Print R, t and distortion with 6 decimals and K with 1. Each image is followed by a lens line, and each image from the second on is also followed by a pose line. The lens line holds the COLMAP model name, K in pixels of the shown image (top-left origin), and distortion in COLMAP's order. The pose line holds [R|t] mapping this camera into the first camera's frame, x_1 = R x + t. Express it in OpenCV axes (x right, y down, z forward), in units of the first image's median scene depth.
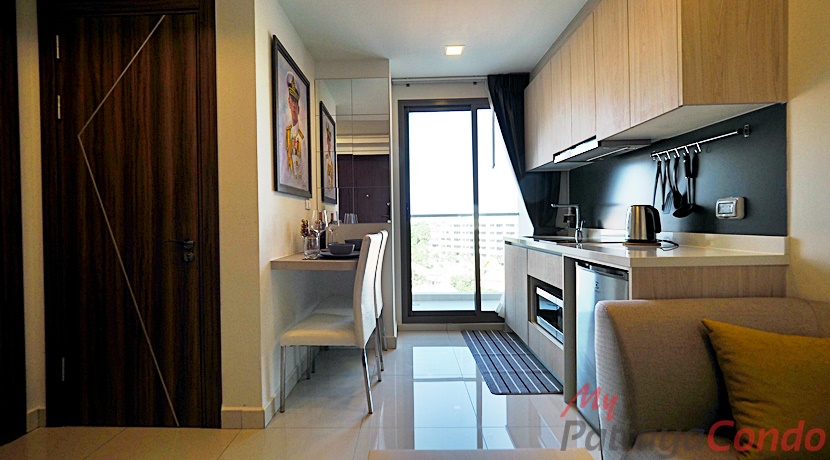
lens RADIAL K [[350.8, 0, 396.0], [0, 350.8, 227.1], [0, 0, 1]] dist [-0.006168, -0.003124]
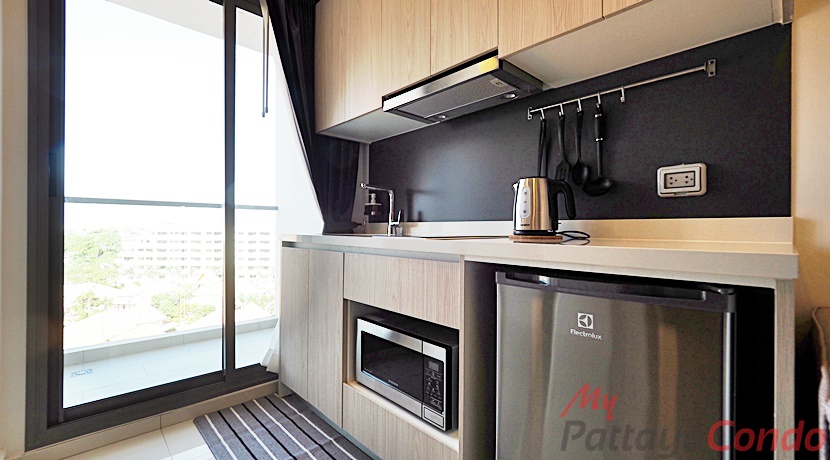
lens RADIAL K [[350.8, 0, 405.6], [0, 350.8, 226.7], [0, 0, 1]] dist [-0.006168, -0.003124]
pose [[0.710215, 0.023533, 0.703591, 0.051659], [-0.005203, 0.999589, -0.028181, 0.035894], [-0.703966, 0.016354, 0.710046, 0.530576]]
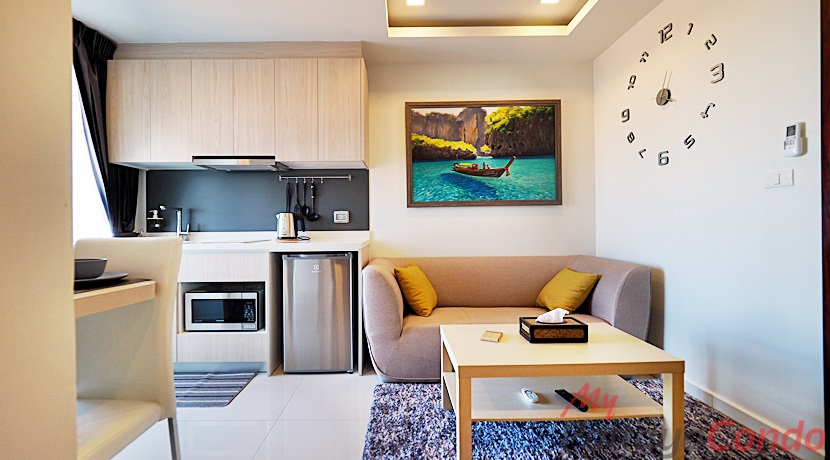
lens RADIAL K [[350.8, 0, 399.5], [0, 350.8, 227.5], [0, 0, 1]] dist [-0.006168, -0.003124]
pose [[-0.040469, 0.009330, 0.999137, -0.547943], [0.024914, 0.999655, -0.008326, 0.015377], [-0.998870, 0.024556, -0.040687, 0.454889]]
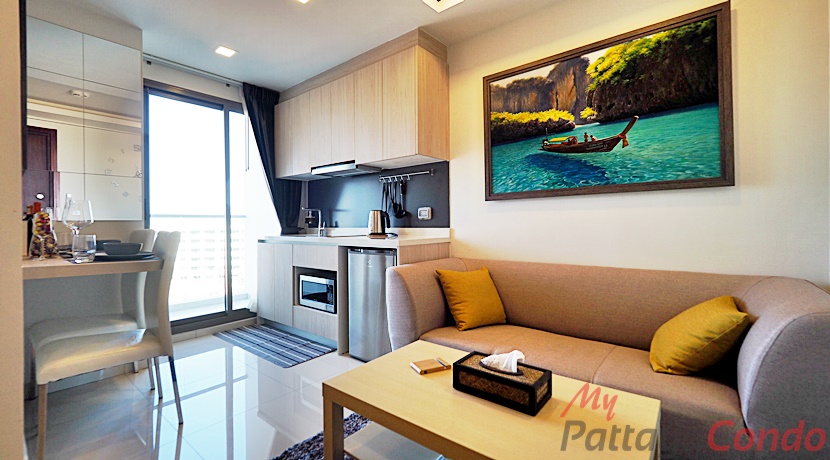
lens RADIAL K [[350.8, 0, 403.0], [0, 350.8, 225.4], [0, 0, 1]] dist [-0.006168, -0.003124]
pose [[0.618044, 0.008141, 0.786101, -0.320637], [0.010862, 0.999762, -0.018894, 0.025242], [-0.786069, 0.020216, 0.617809, -0.021780]]
